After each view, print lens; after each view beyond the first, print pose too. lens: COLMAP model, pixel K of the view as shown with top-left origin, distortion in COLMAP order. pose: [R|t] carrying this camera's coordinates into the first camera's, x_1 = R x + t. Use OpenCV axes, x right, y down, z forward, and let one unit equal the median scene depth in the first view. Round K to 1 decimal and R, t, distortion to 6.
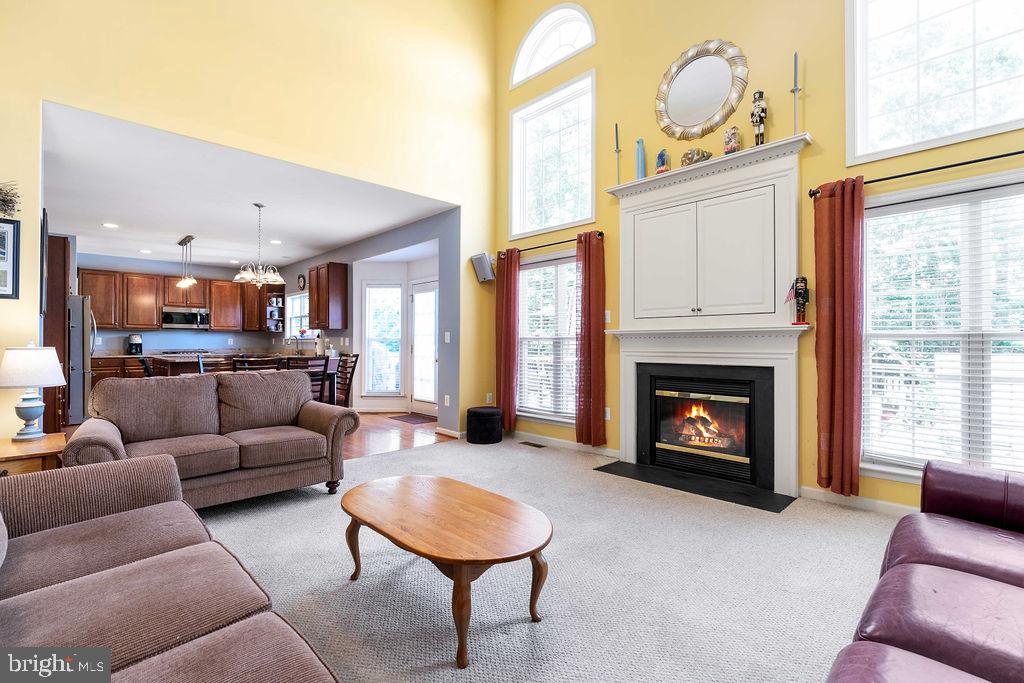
lens RADIAL K [[465.3, 0, 512.7], [0, 465.3, 340.4], [0, 0, 1]] dist [-0.003986, 0.000109]
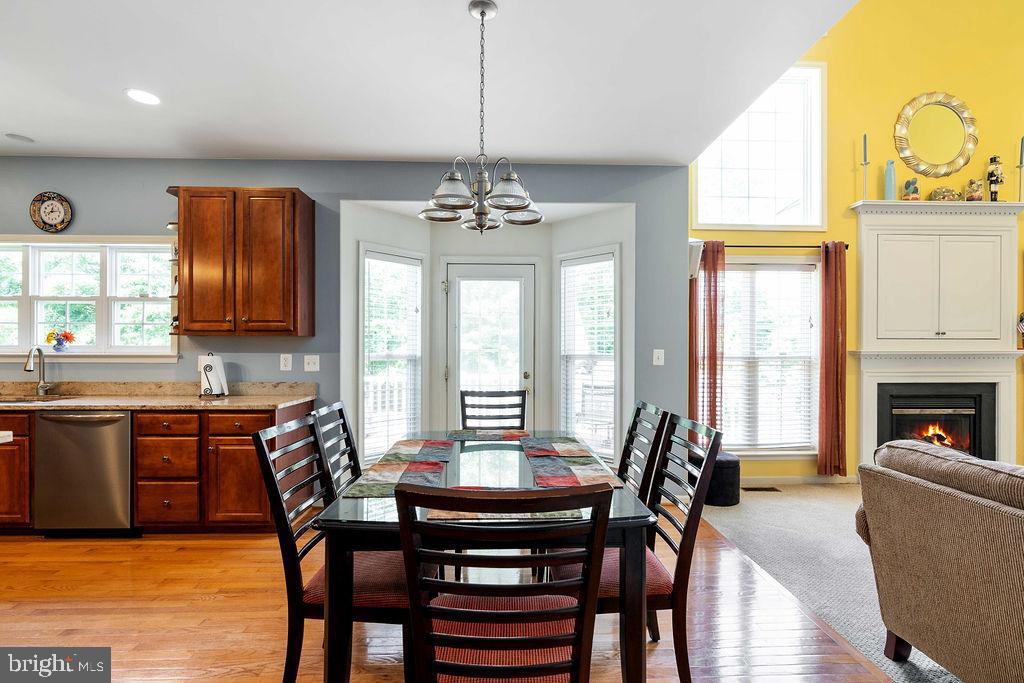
lens RADIAL K [[470.3, 0, 516.4], [0, 470.3, 348.3], [0, 0, 1]] dist [-0.001757, 0.000082]
pose [[0.671494, 0.000359, 0.741009, -0.506295], [-0.005591, 0.999974, 0.004582, -0.013660], [-0.740988, -0.007219, 0.671479, 0.455912]]
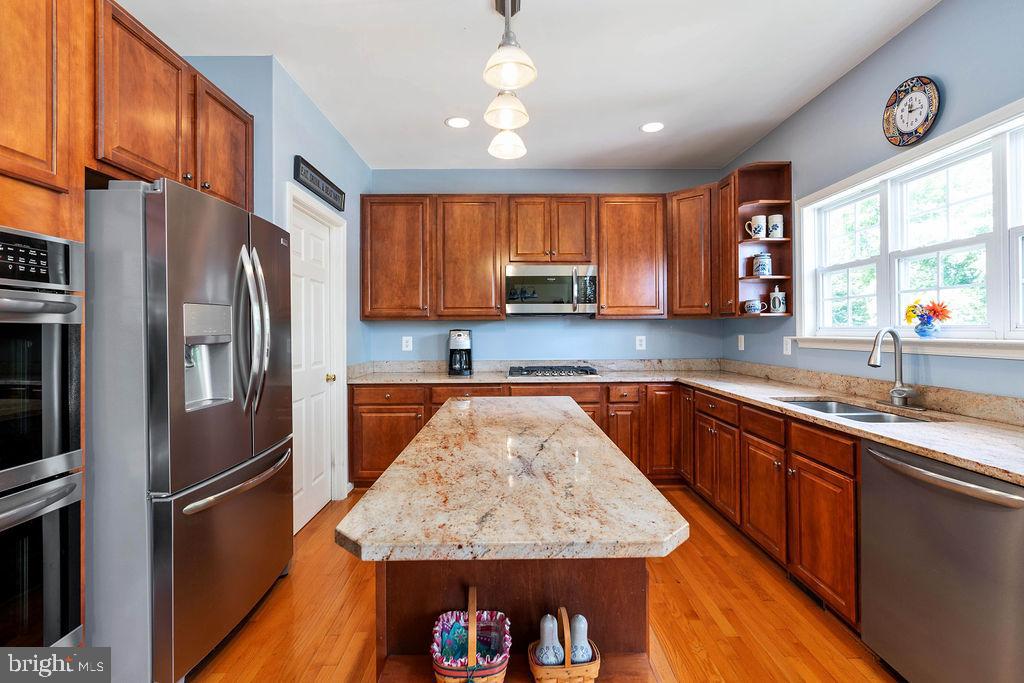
lens RADIAL K [[468.5, 0, 514.9], [0, 468.5, 328.1], [0, 0, 1]] dist [-0.002399, 0.000284]
pose [[0.725352, -0.009803, -0.688308, -0.456409], [0.010350, 0.999941, -0.003333, -0.012256], [0.688300, -0.004706, 0.725411, 0.703501]]
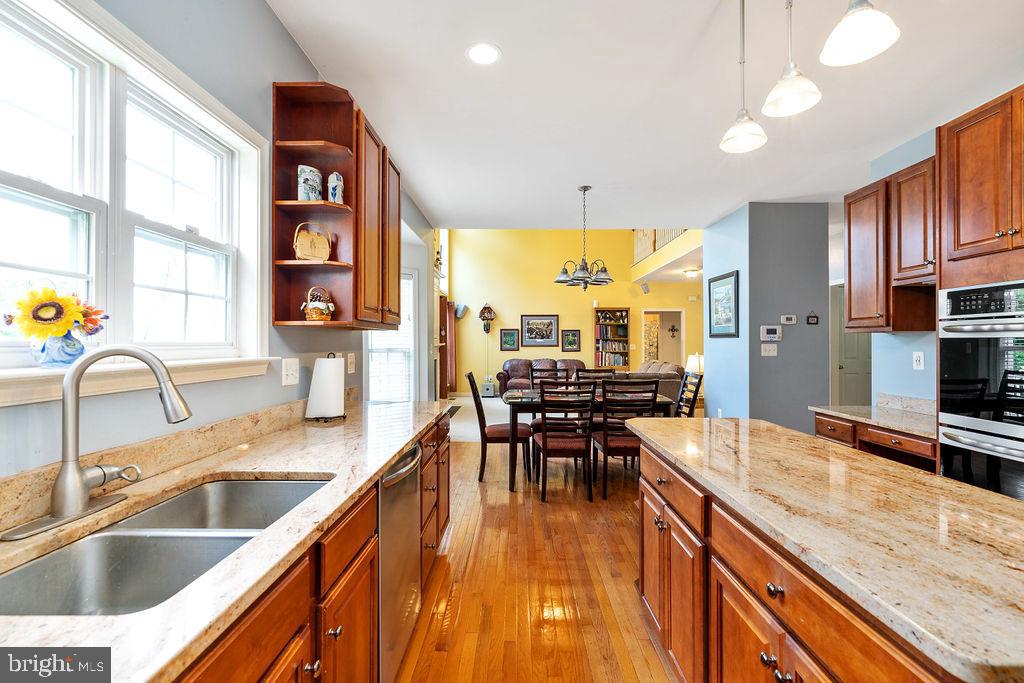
lens RADIAL K [[465.3, 0, 512.7], [0, 465.3, 340.4], [0, 0, 1]] dist [-0.003986, 0.000109]
pose [[-0.712704, 0.002463, 0.701461, -0.643073], [-0.002987, 0.999974, -0.006546, -0.012165], [-0.701459, -0.006761, -0.712678, 1.042795]]
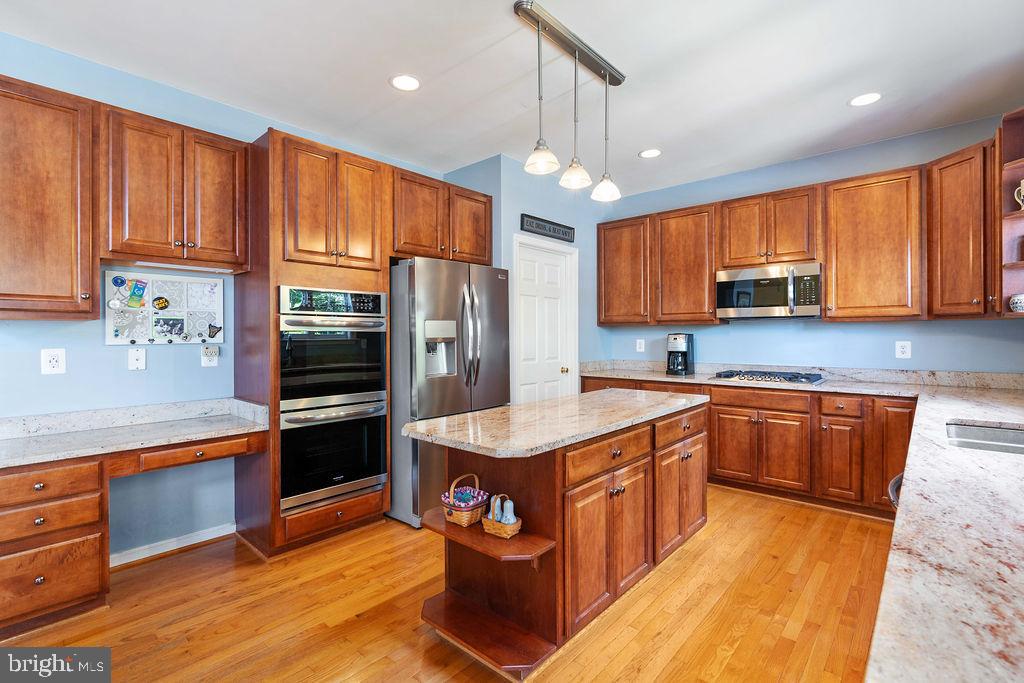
lens RADIAL K [[472.8, 0, 513.2], [0, 472.8, 335.9], [0, 0, 1]] dist [-0.003352, 0.000054]
pose [[0.074307, -0.000798, -0.997235, -0.318797], [0.008567, 0.999963, -0.000161, -0.011775], [0.997199, -0.008532, 0.074312, 0.787716]]
